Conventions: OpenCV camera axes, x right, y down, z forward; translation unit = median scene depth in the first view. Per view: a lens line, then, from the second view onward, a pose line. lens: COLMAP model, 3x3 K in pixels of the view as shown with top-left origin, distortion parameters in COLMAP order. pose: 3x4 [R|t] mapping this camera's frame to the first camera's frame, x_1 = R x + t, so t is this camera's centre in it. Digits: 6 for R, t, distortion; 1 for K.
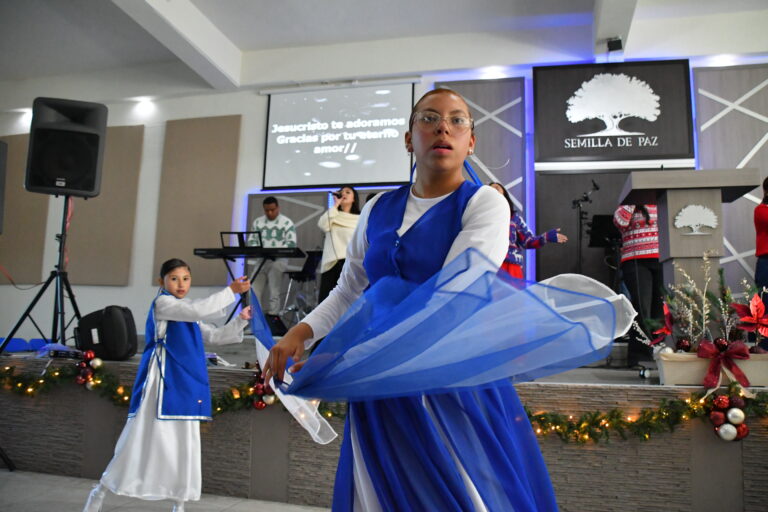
lens RADIAL K [[611.2, 0, 379.7], [0, 611.2, 265.4], [0, 0, 1]] dist [-0.153748, 0.107553]
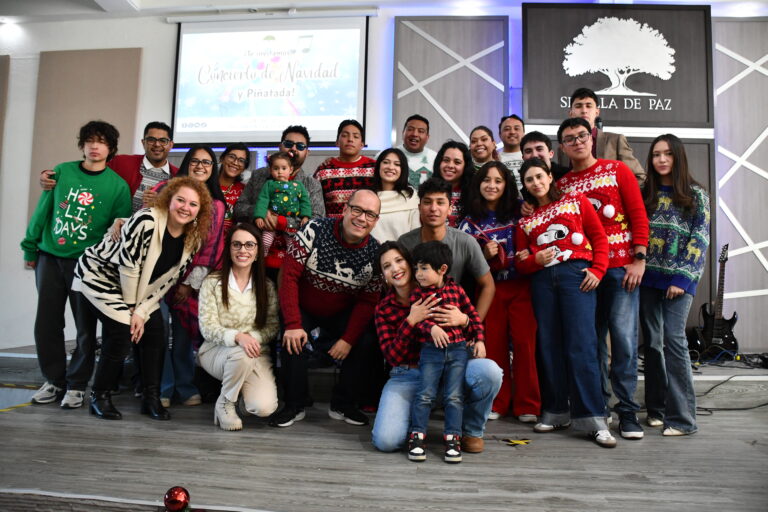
lens RADIAL K [[611.2, 0, 379.7], [0, 611.2, 265.4], [0, 0, 1]] dist [-0.153748, 0.107553]
pose [[0.988801, 0.003792, 0.149190, -0.049904], [-0.015308, 0.996982, 0.076115, -0.042716], [-0.148451, -0.077547, 0.985875, 0.231853]]
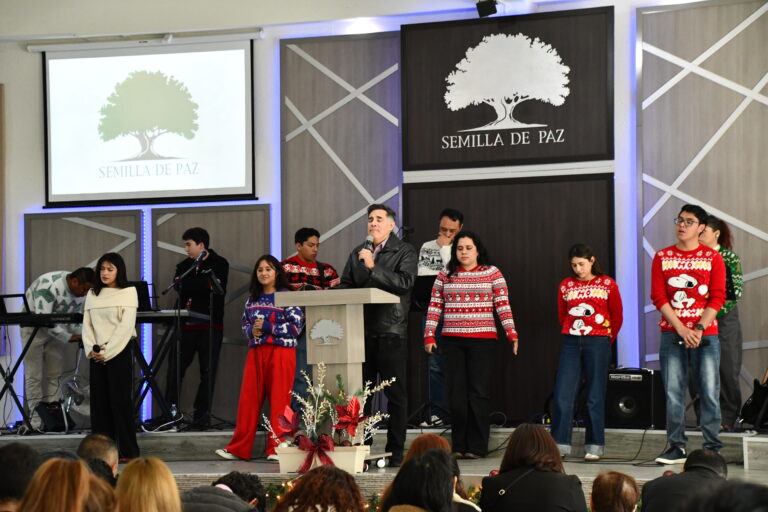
lens RADIAL K [[2125.2, 0, 384.0], [0, 2125.2, 256.0], [0, 0, 1]] dist [1.047329, 1.347099]
pose [[0.985927, -0.048397, -0.160020, 0.642944], [0.059601, 0.996040, 0.065971, -0.242289], [0.156194, -0.074580, 0.984907, -1.508676]]
